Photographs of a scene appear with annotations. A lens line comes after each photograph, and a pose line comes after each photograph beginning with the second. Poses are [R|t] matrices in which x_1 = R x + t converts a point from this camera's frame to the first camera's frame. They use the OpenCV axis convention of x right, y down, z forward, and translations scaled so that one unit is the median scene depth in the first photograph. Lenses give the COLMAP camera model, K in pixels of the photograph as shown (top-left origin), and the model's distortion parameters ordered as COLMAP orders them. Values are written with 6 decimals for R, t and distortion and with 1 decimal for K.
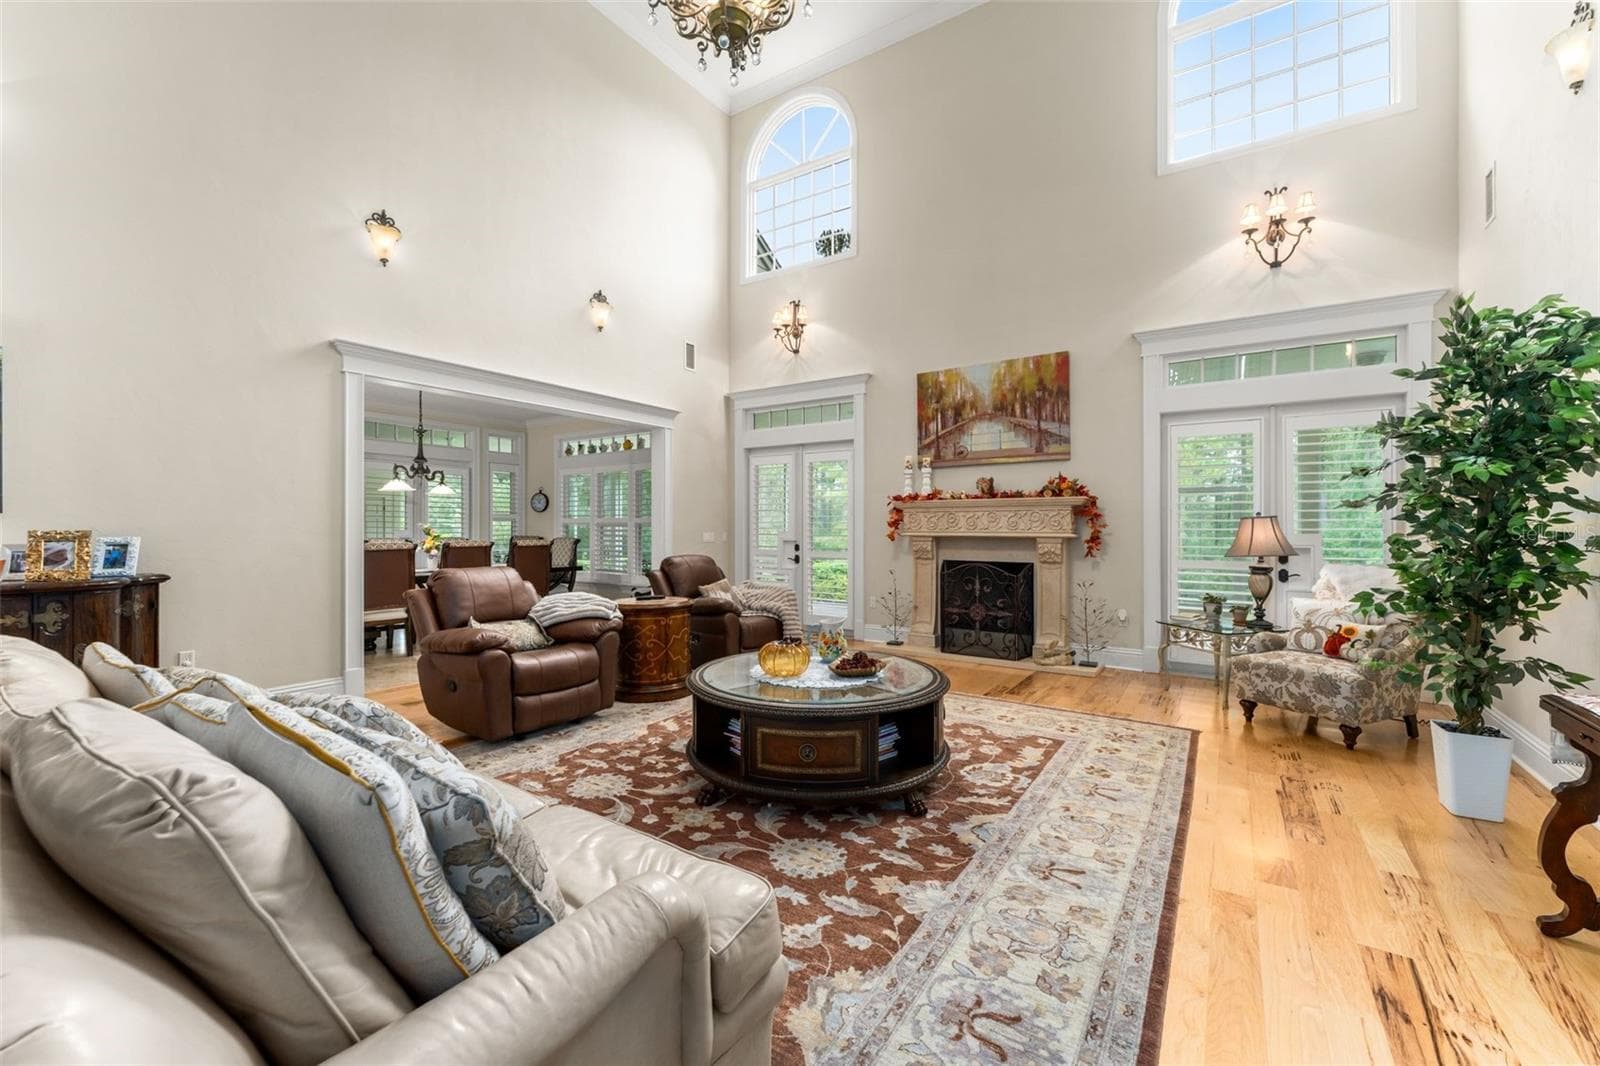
lens RADIAL K [[648.8, 0, 795.4], [0, 648.8, 526.2], [0, 0, 1]] dist [-0.001347, -0.000294]
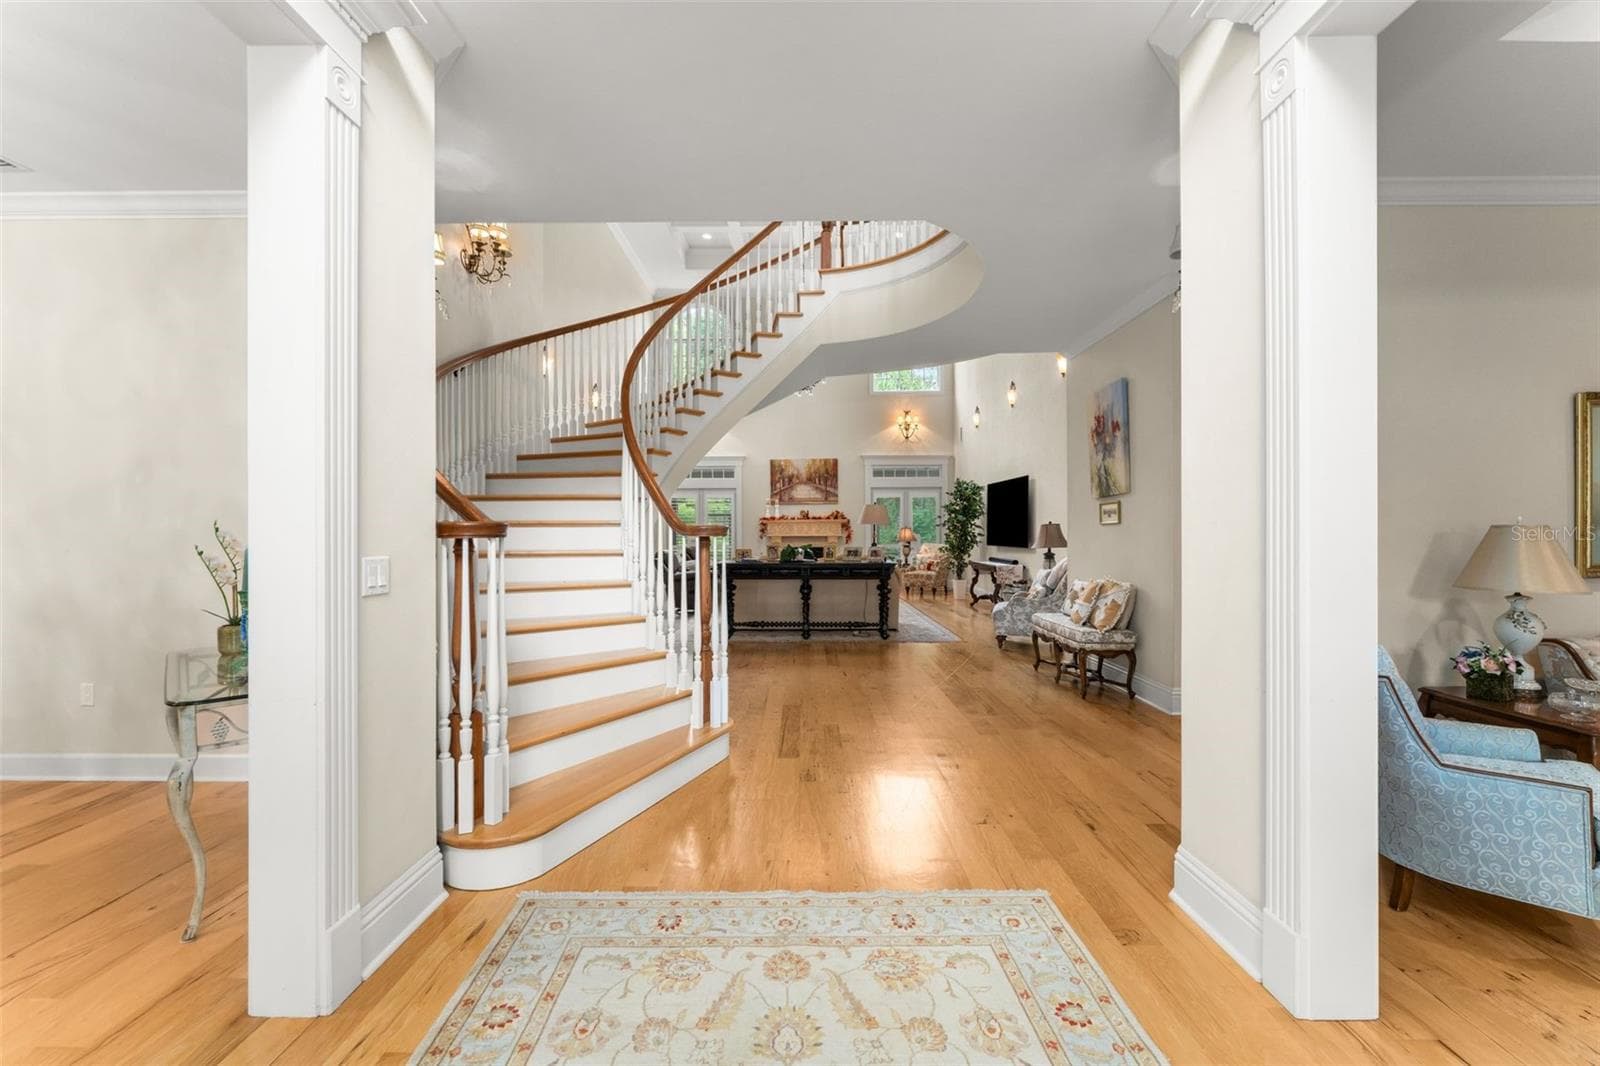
lens RADIAL K [[648.8, 0, 799.7], [0, 648.8, 530.6], [0, 0, 1]] dist [-0.001347, -0.000294]
pose [[0.831496, -0.002944, 0.555523, -1.835489], [0.004199, 0.999991, -0.000985, -0.002307], [-0.555515, 0.003152, 0.831501, -1.637907]]
